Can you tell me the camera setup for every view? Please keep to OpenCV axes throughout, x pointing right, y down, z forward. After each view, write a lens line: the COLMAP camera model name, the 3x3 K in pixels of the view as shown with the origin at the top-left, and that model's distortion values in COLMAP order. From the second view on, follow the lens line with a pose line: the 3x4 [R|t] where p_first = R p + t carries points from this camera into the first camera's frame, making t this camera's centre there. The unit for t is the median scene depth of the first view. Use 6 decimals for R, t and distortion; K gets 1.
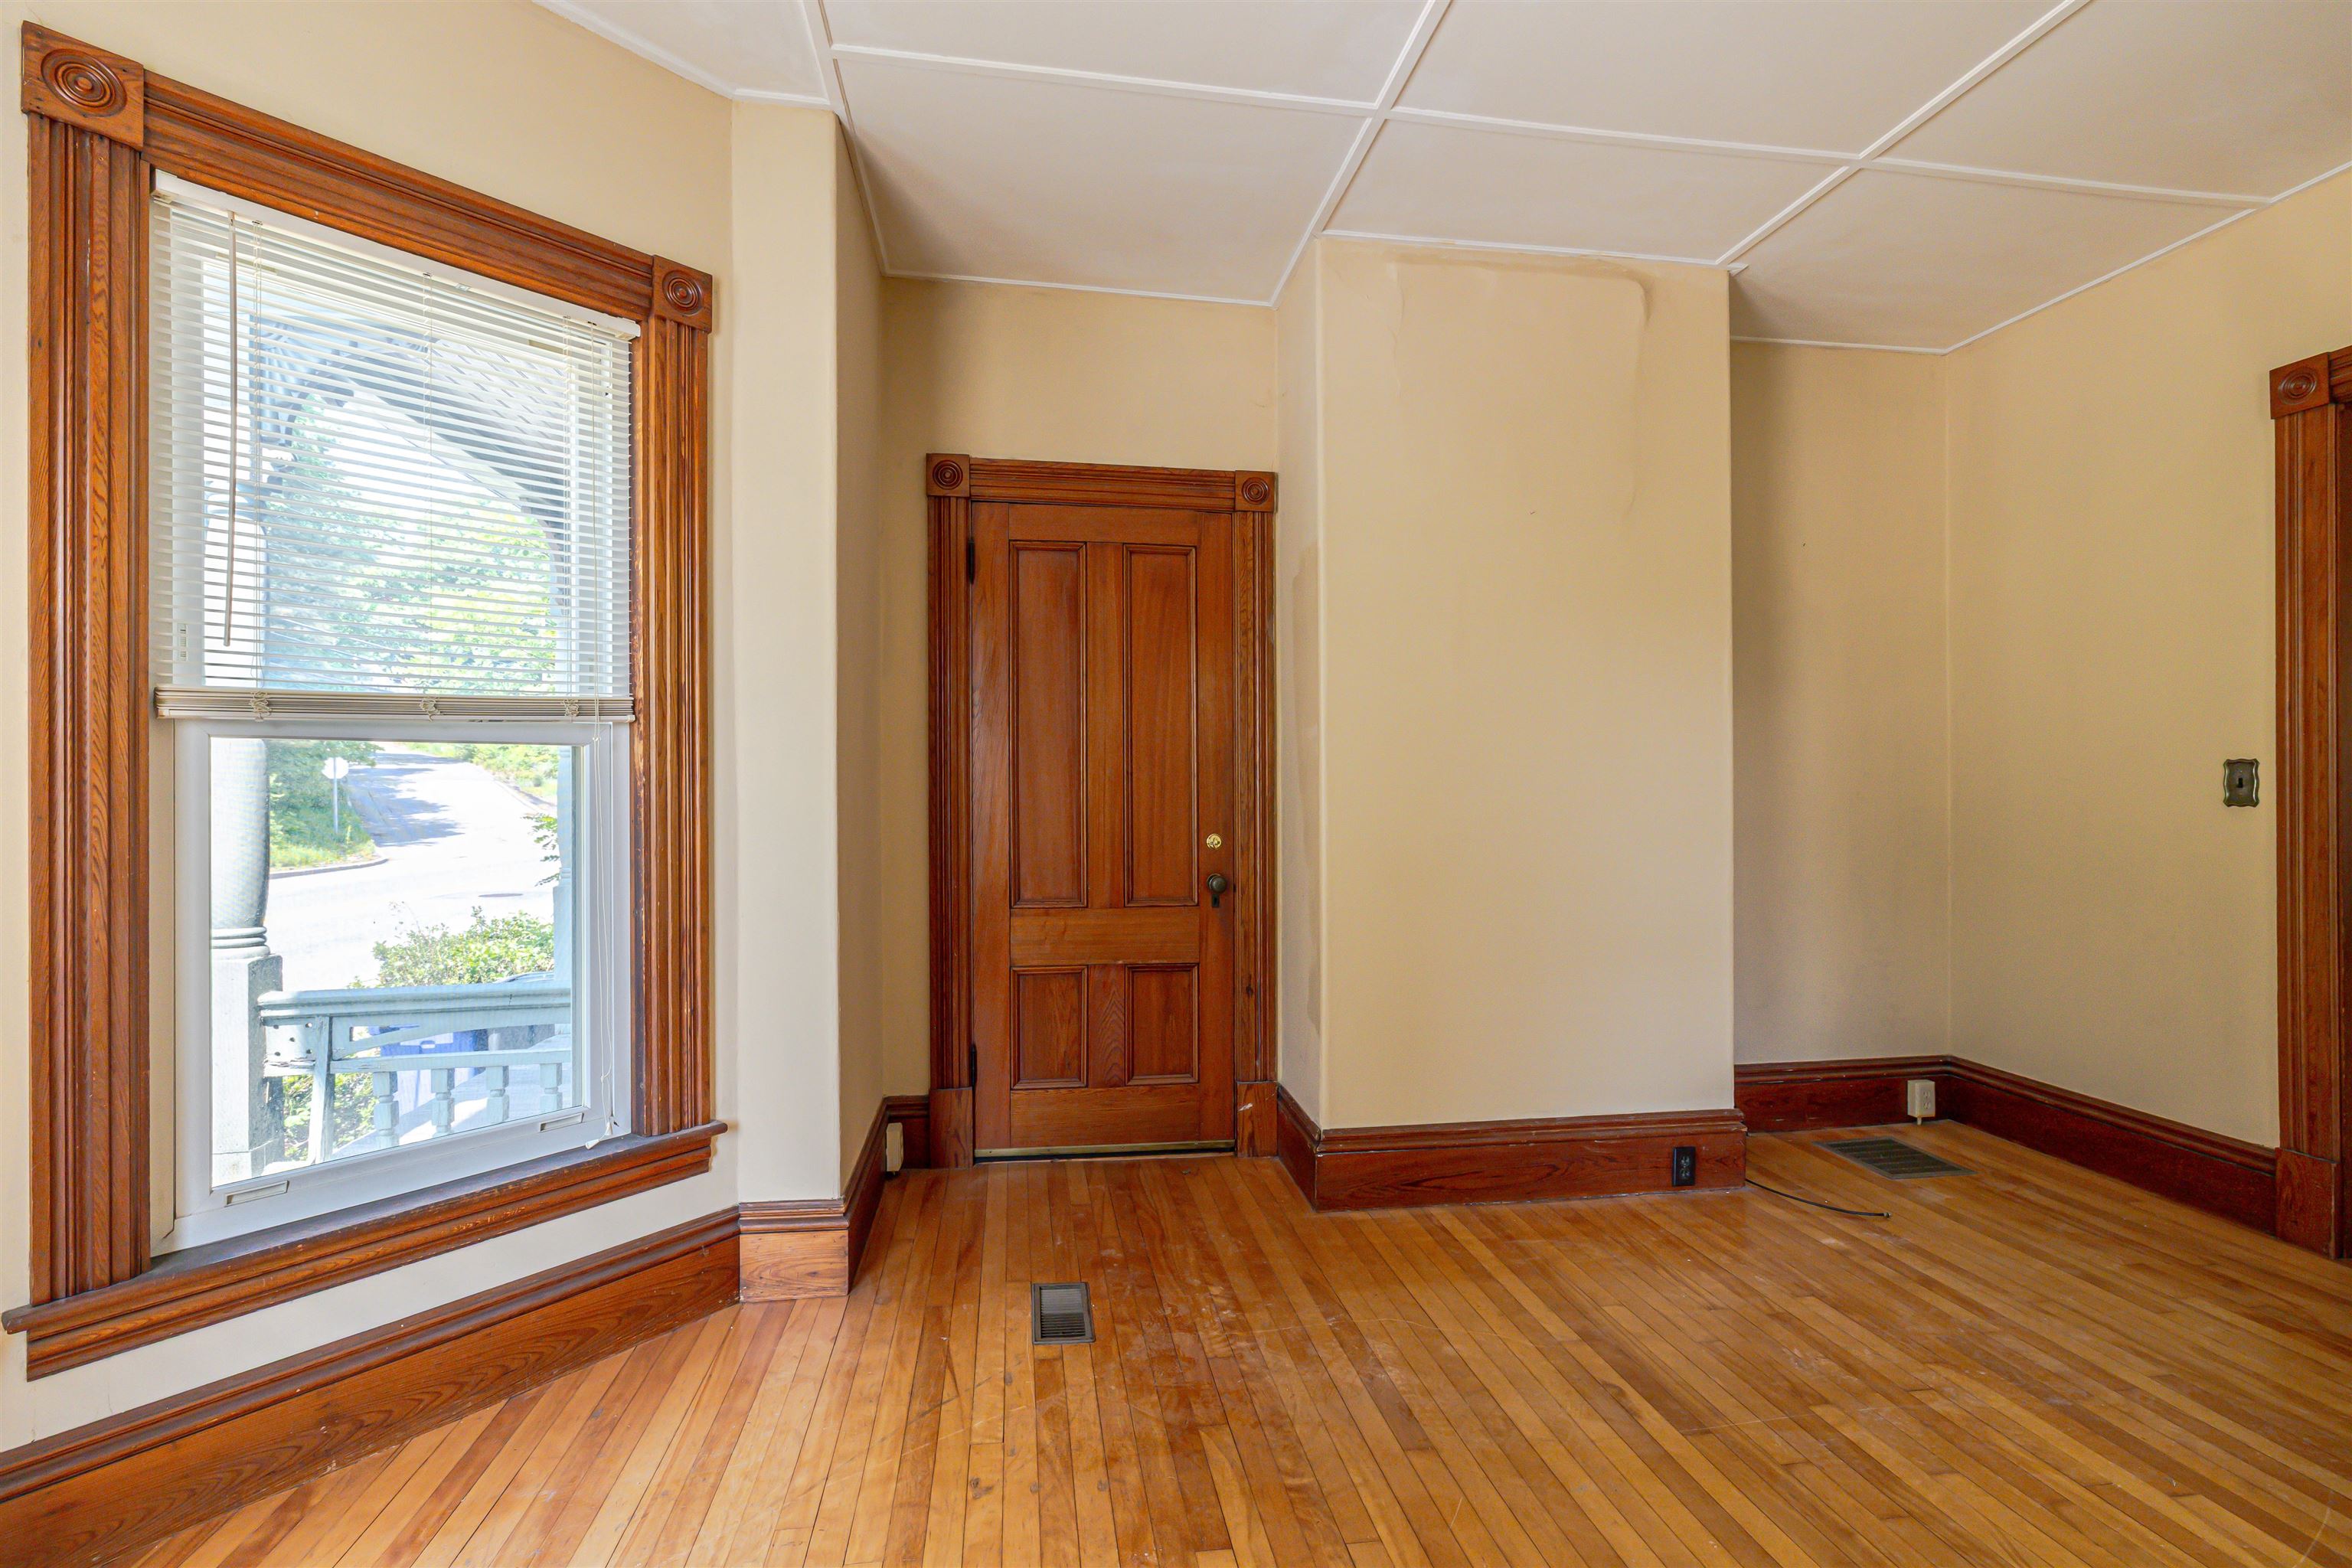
lens RADIAL K [[1099.8, 0, 1177.0], [0, 1099.8, 781.1], [0, 0, 1]] dist [-0.006343, 0.001665]
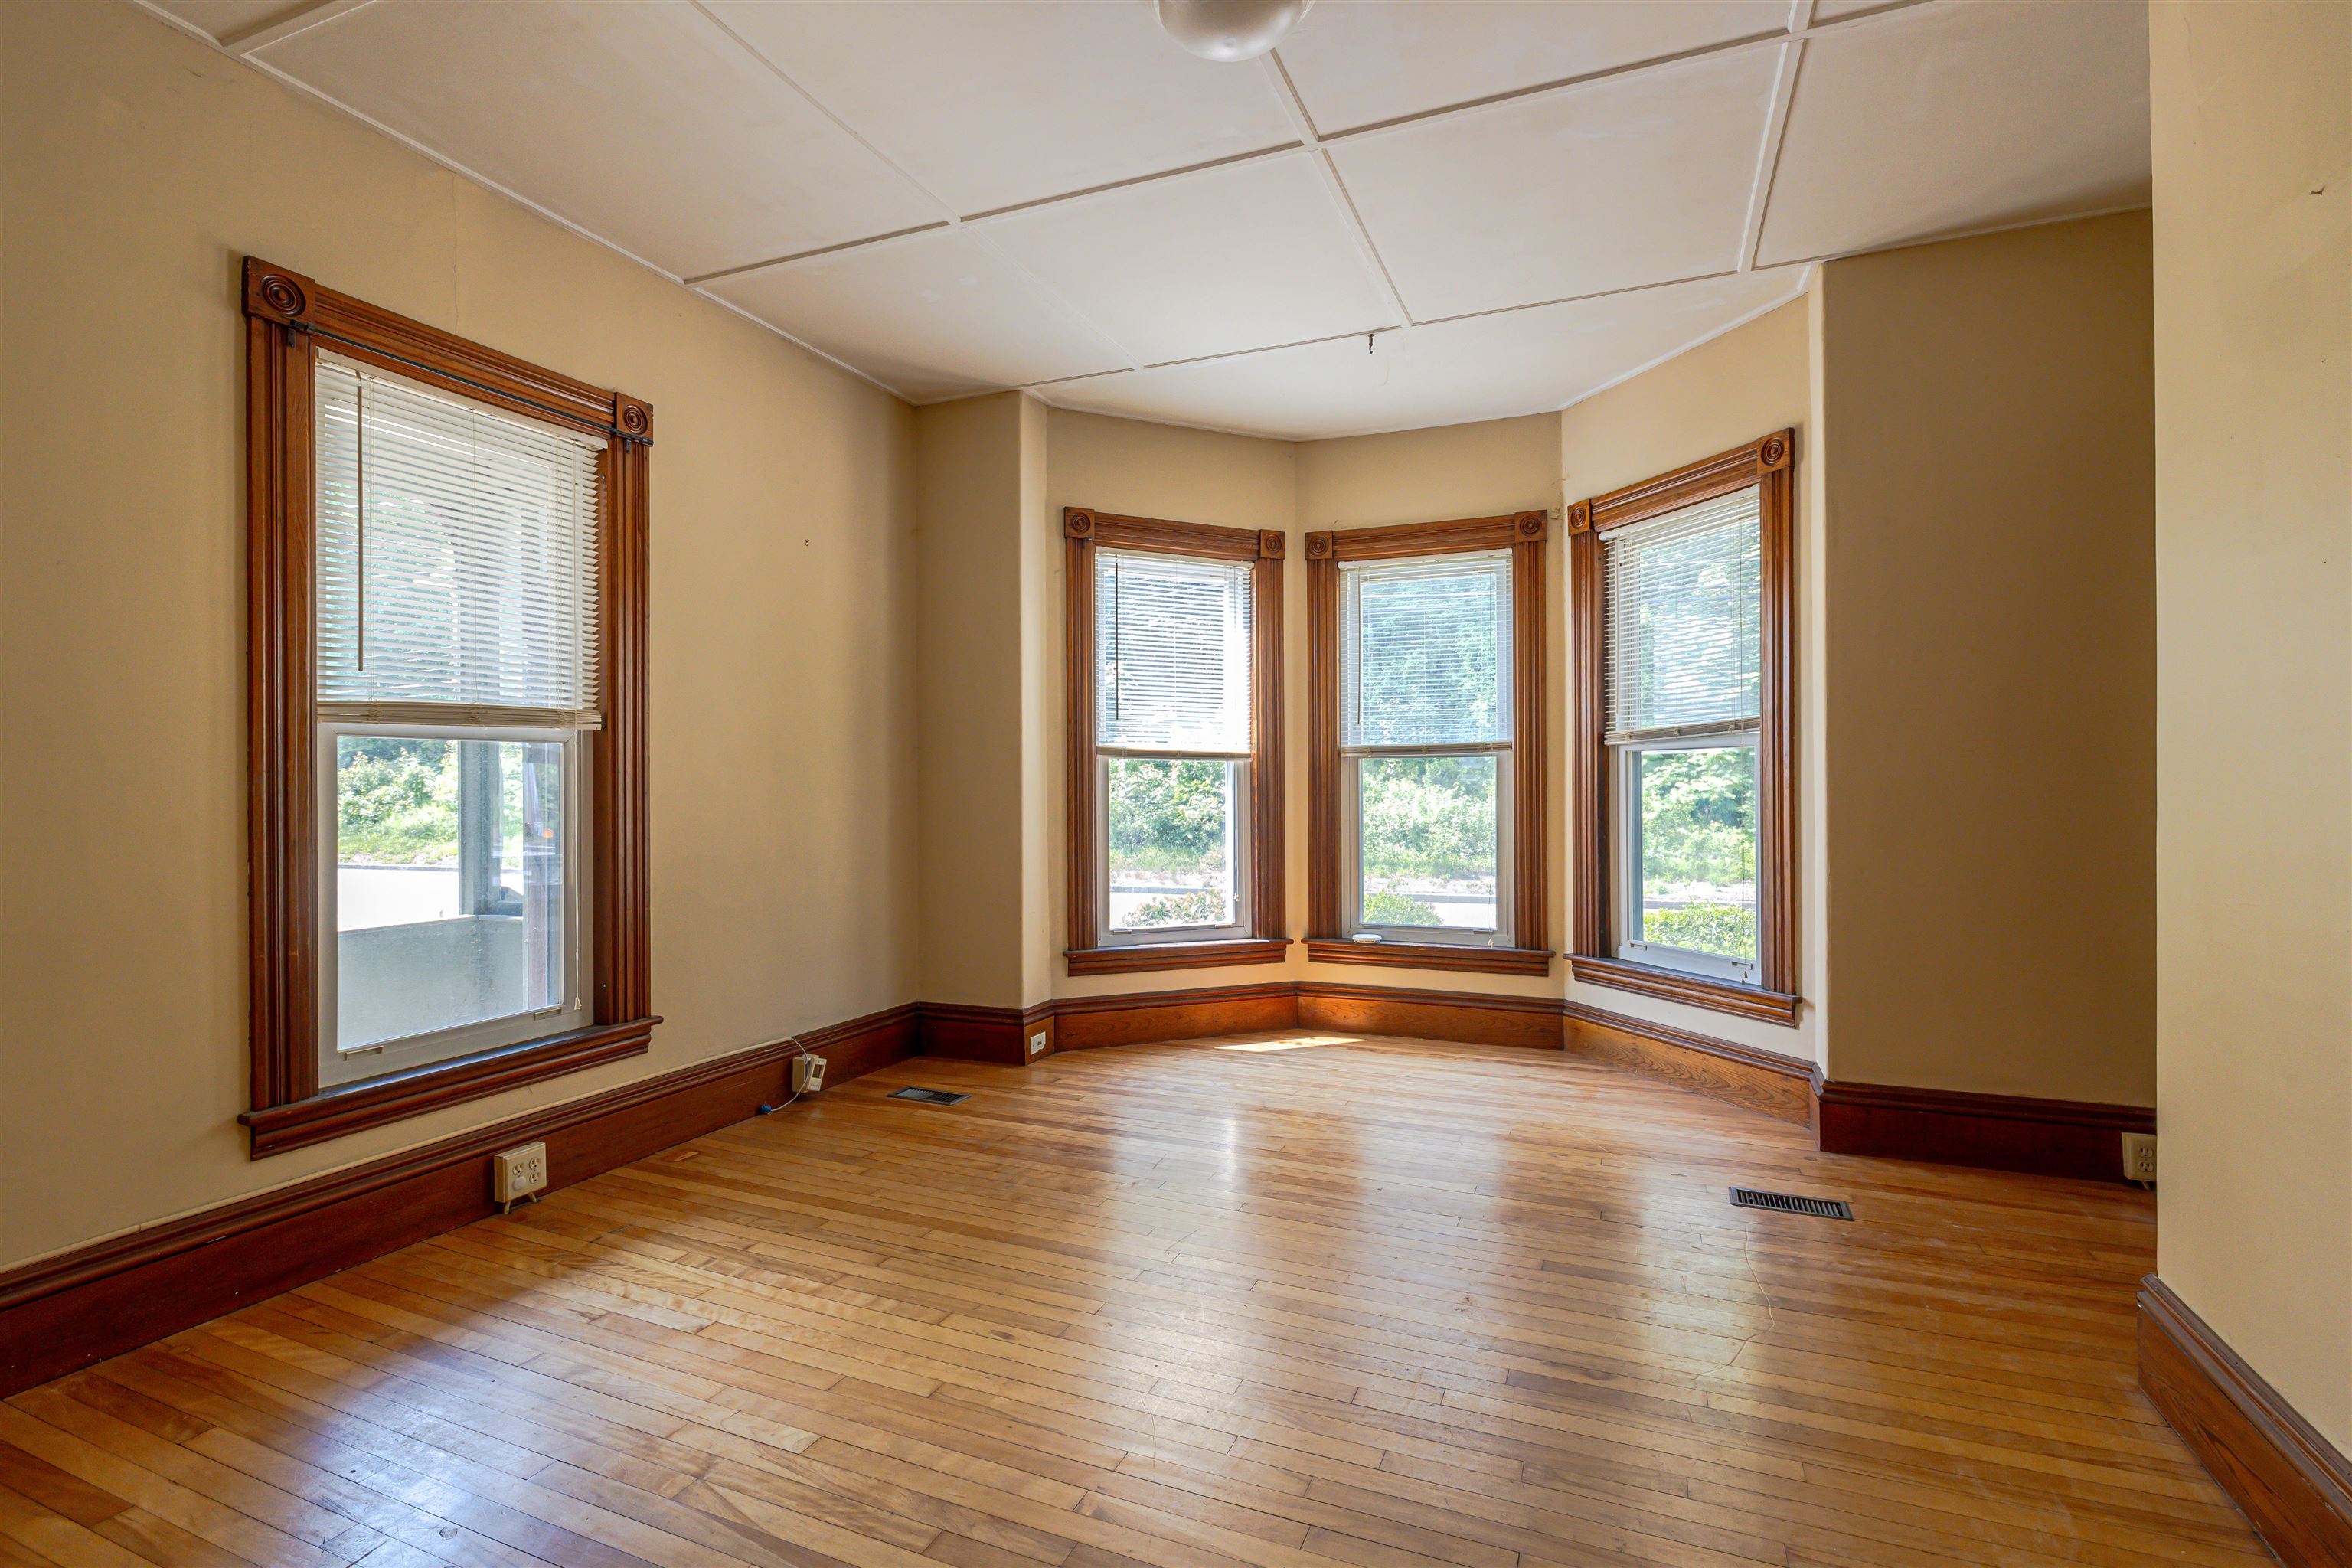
lens RADIAL K [[1099.8, 0, 1177.0], [0, 1099.8, 781.1], [0, 0, 1]] dist [-0.006343, 0.001665]
pose [[-0.519774, 0.005702, -0.854285, 1.043937], [0.009944, 0.999950, 0.000624, 0.008415], [0.854246, -0.008171, -0.519805, 0.863022]]
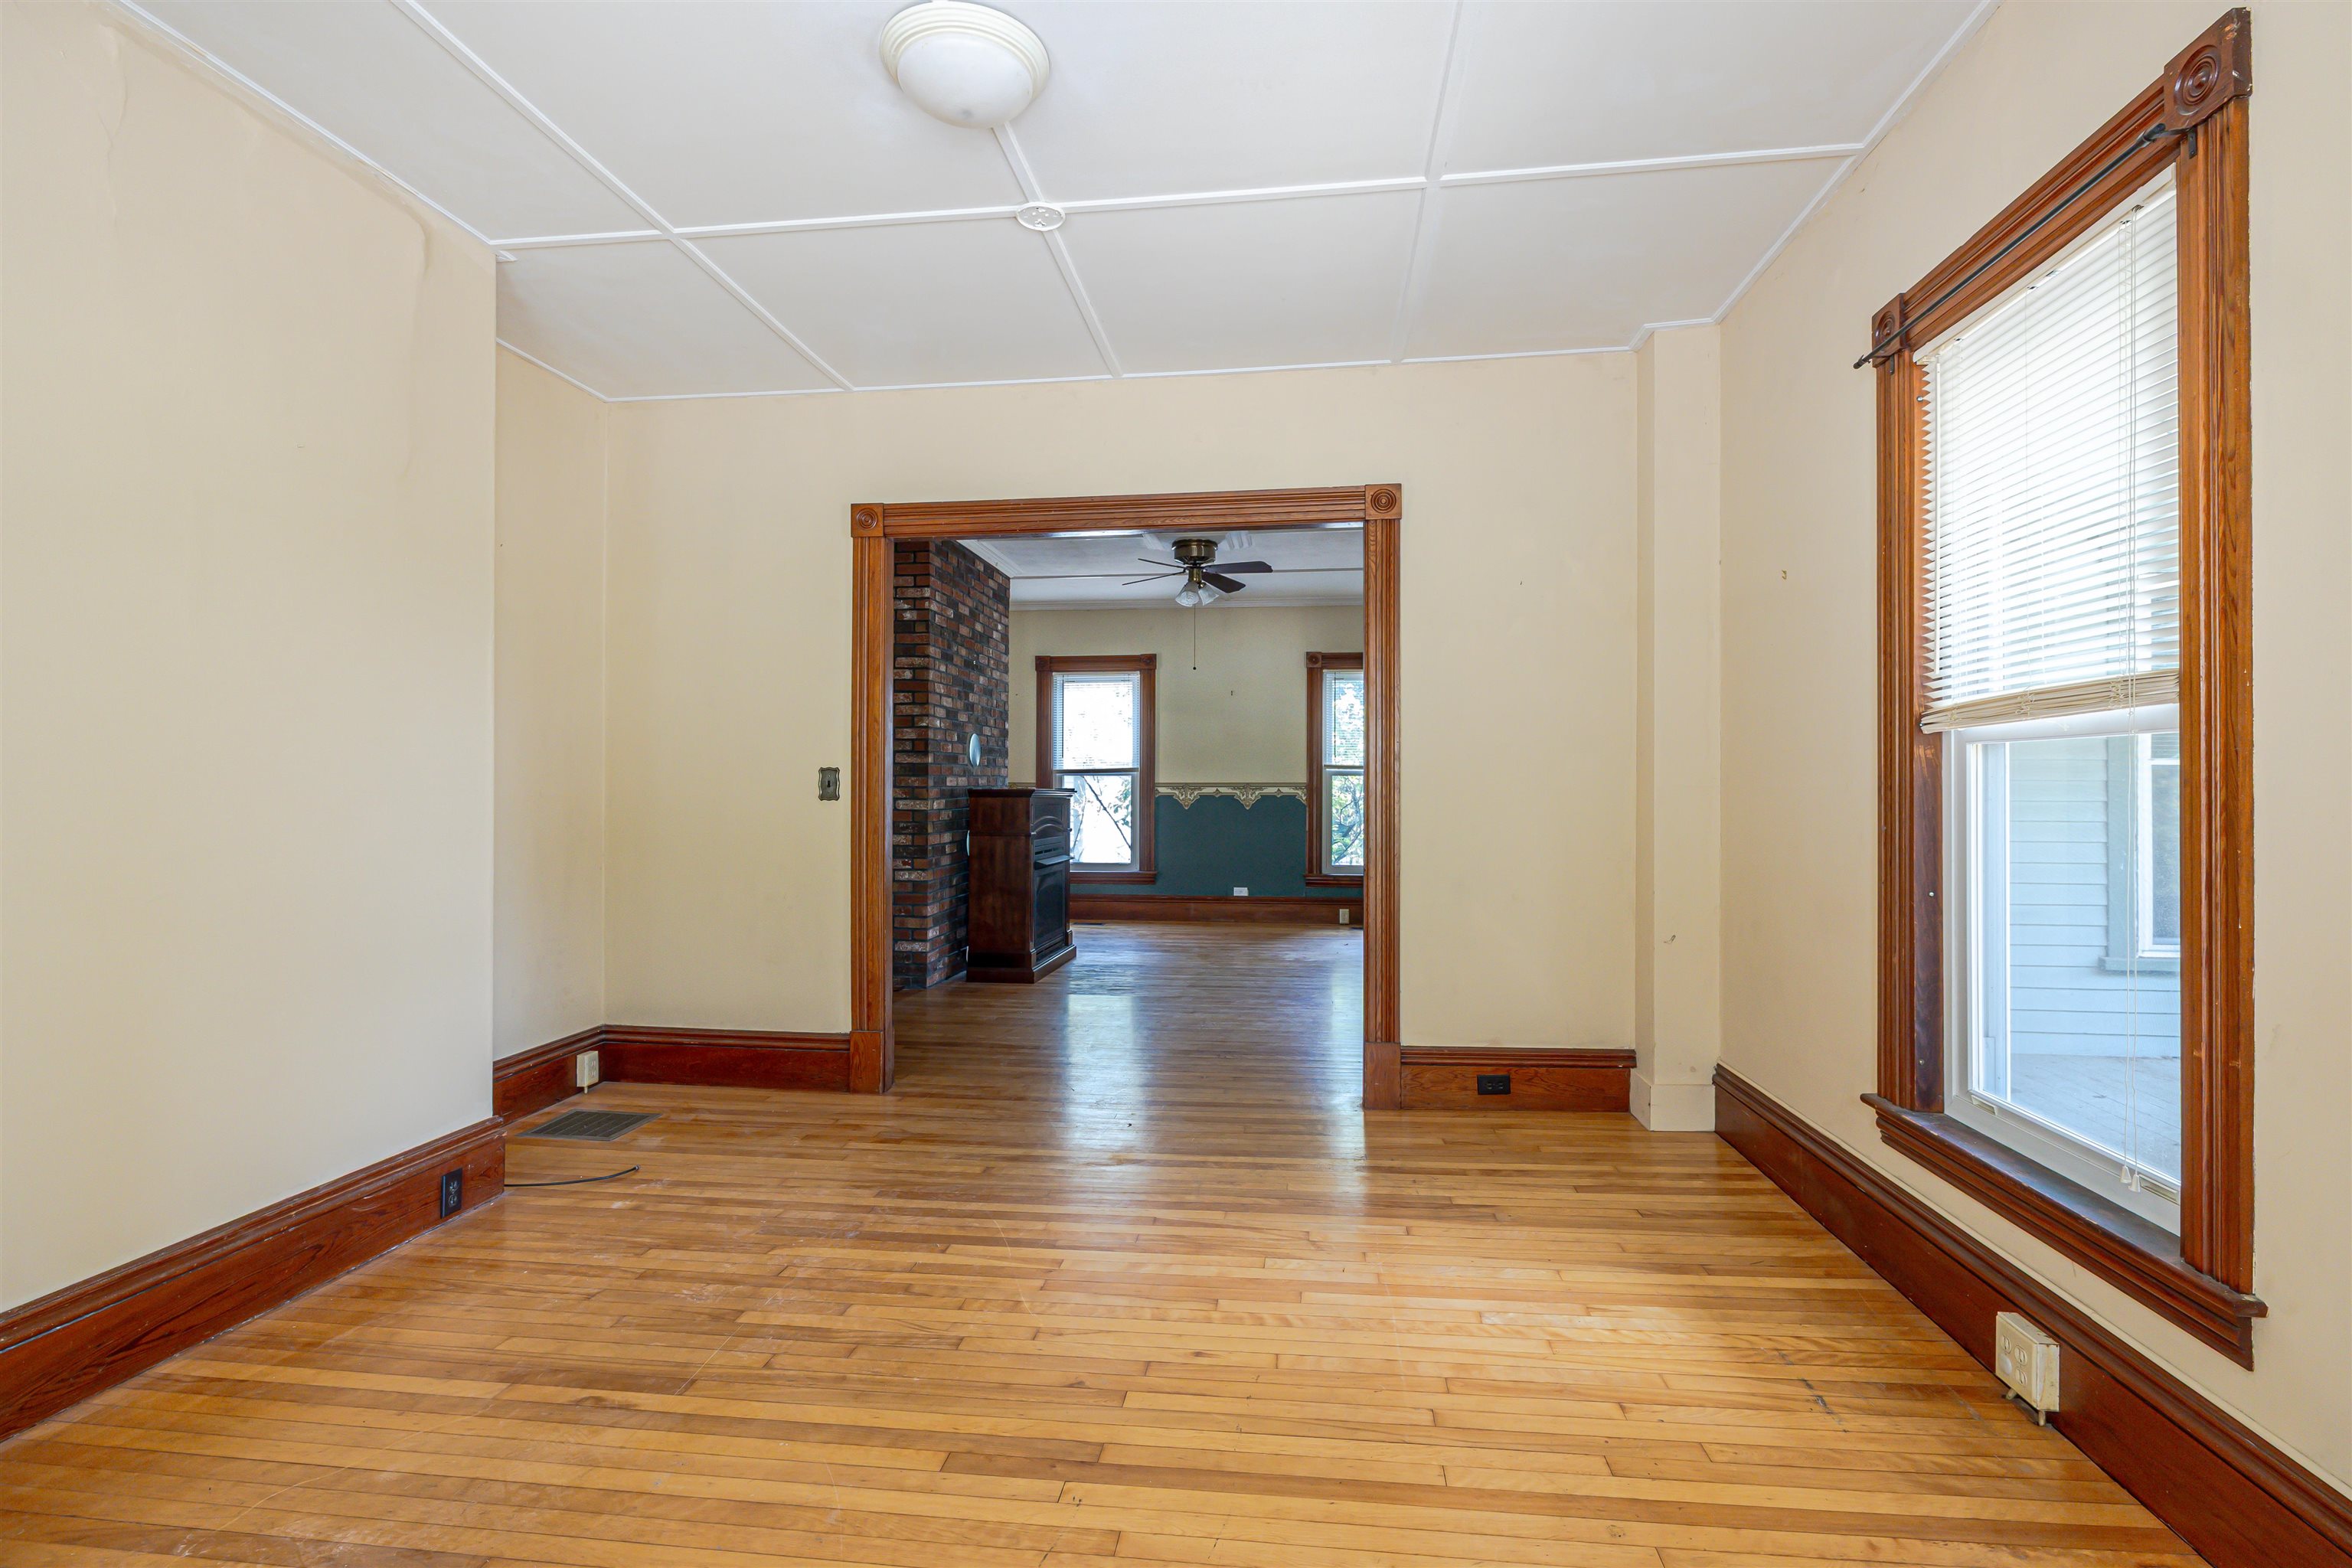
lens RADIAL K [[1099.8, 0, 1177.0], [0, 1099.8, 781.1], [0, 0, 1]] dist [-0.006343, 0.001665]
pose [[0.274873, 0.006242, 0.961460, -0.288879], [-0.005831, 0.999971, -0.004825, 0.002143], [-0.961463, -0.004280, 0.274902, 0.164626]]
